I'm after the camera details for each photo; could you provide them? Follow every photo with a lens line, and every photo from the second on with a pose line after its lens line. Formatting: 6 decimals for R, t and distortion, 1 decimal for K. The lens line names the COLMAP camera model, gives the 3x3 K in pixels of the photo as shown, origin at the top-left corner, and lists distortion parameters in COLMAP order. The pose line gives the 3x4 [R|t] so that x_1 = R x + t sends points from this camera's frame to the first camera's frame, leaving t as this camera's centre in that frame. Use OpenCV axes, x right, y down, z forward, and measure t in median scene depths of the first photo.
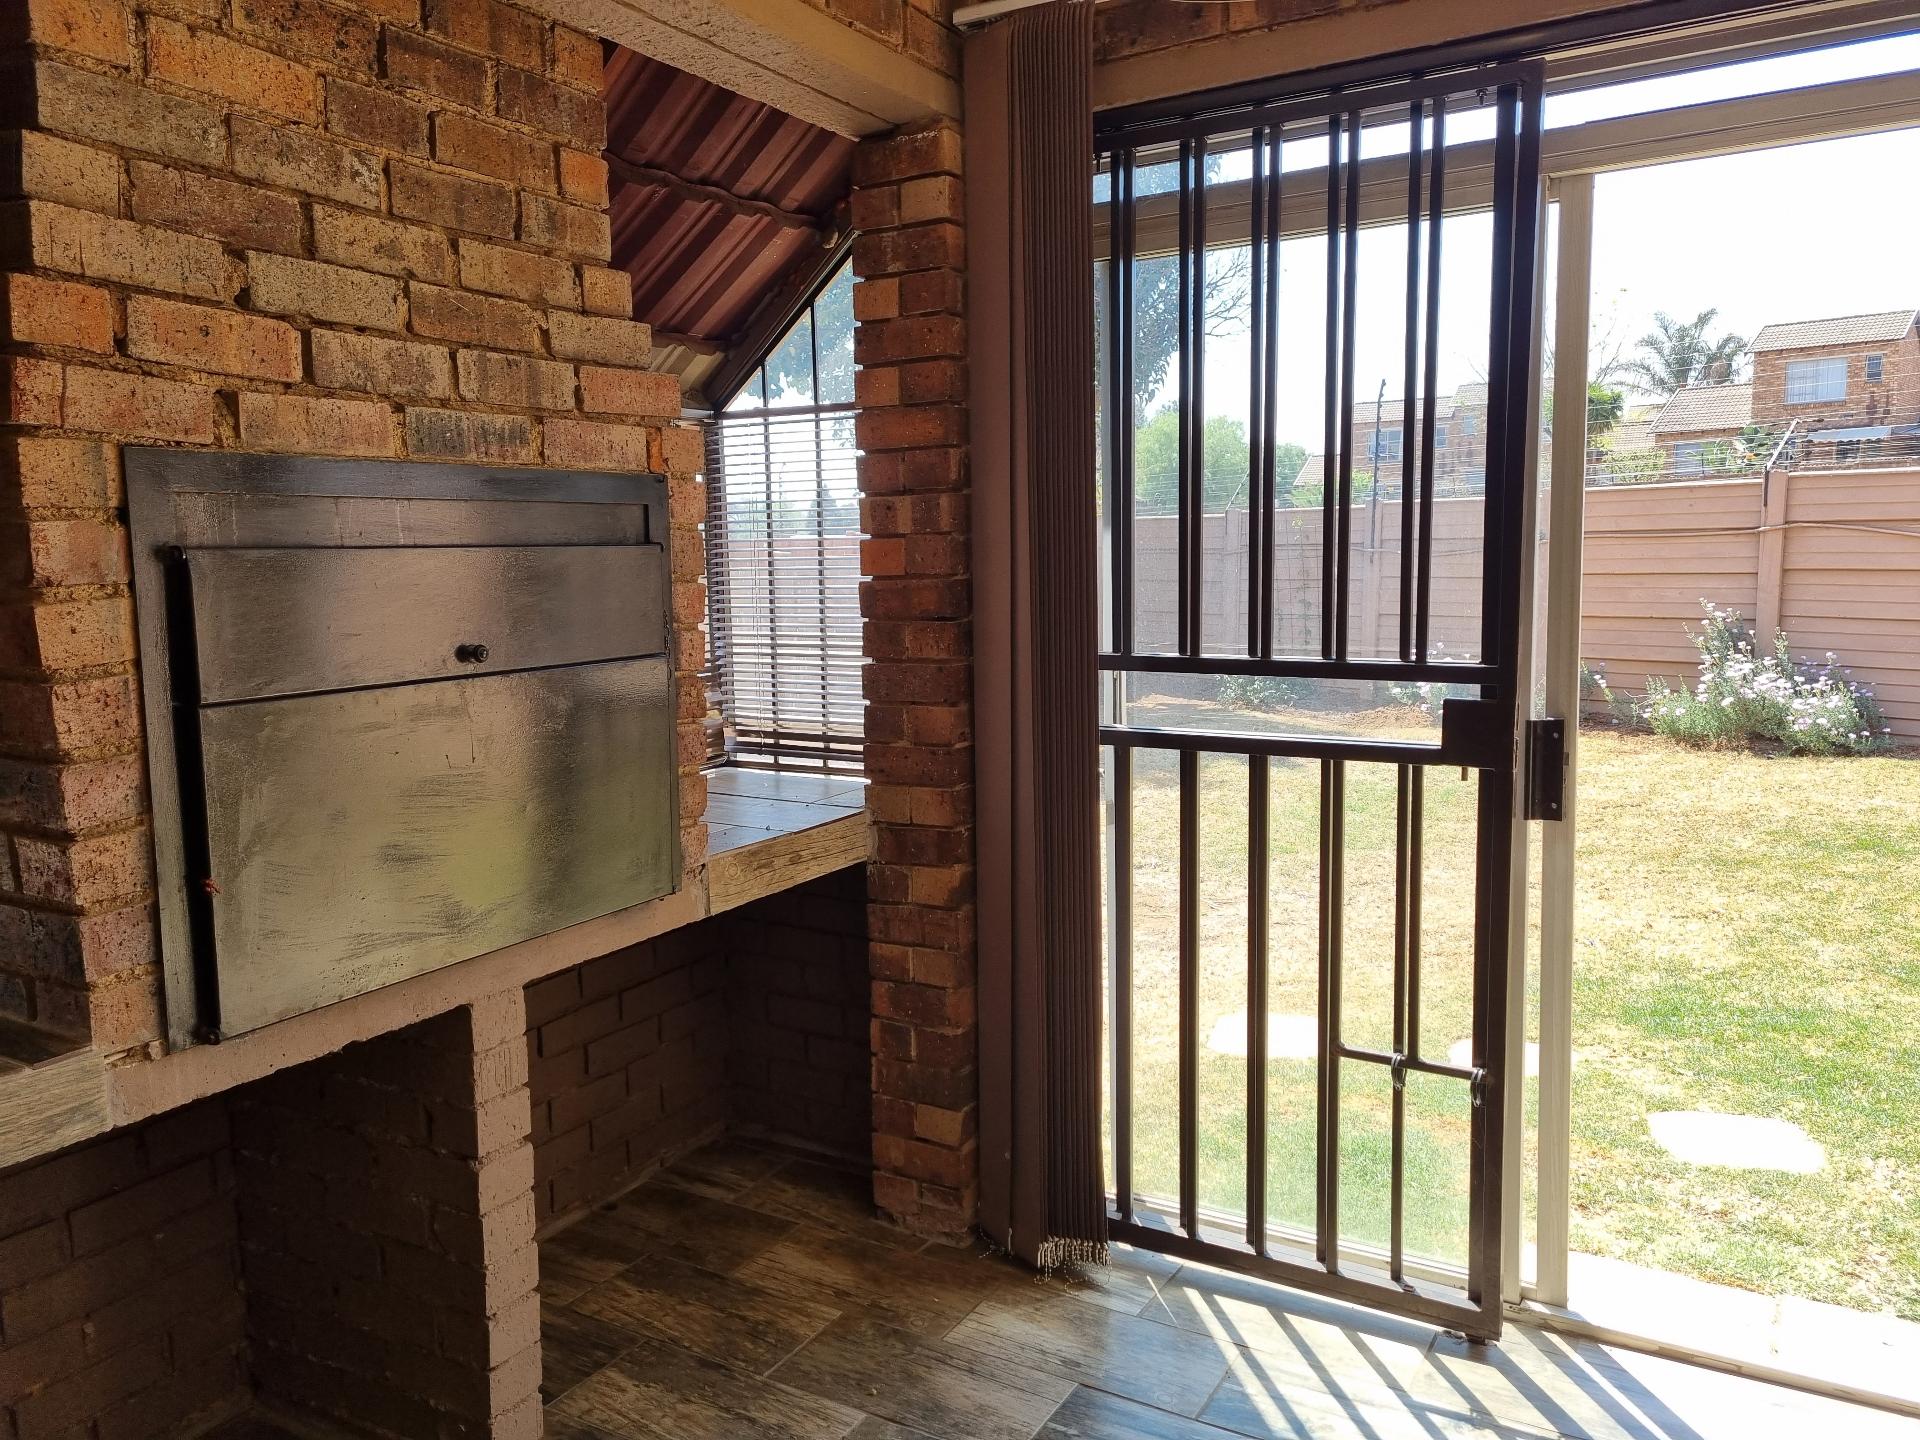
lens RADIAL K [[1445.3, 0, 954.8], [0, 1445.3, 709.9], [0, 0, 1]] dist [0.067240, -0.053018]
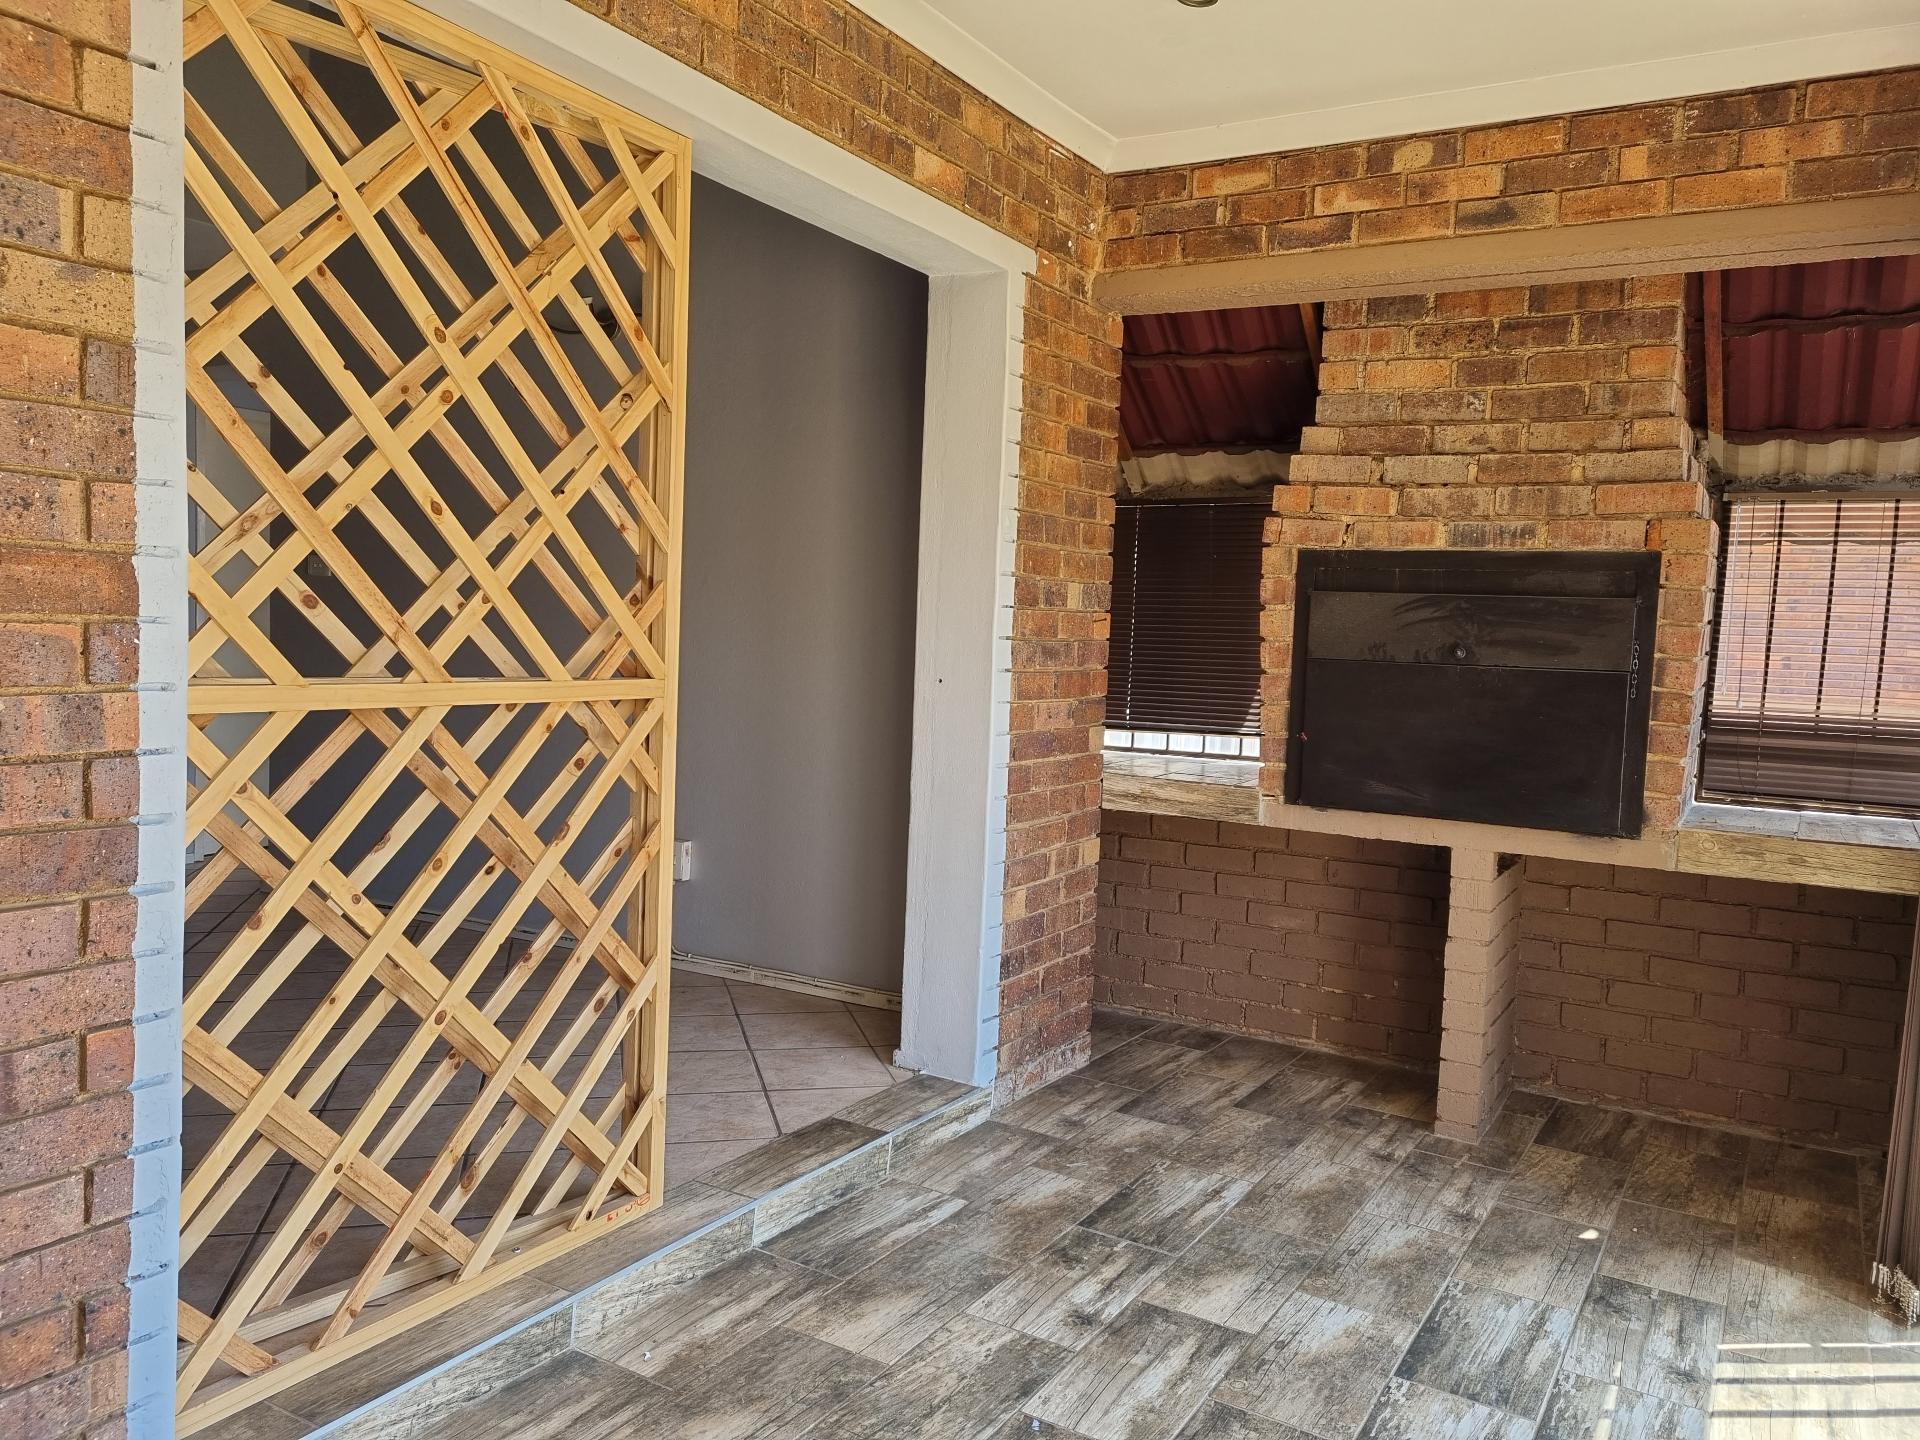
lens RADIAL K [[1445.3, 0, 958.9], [0, 1445.3, 725.4], [0, 0, 1]] dist [0.067240, -0.053018]
pose [[-0.004906, 0.088737, -0.996043, 1.465560], [-0.155054, 0.983941, 0.088422, -0.012198], [0.987894, 0.154874, 0.008932, 0.358489]]
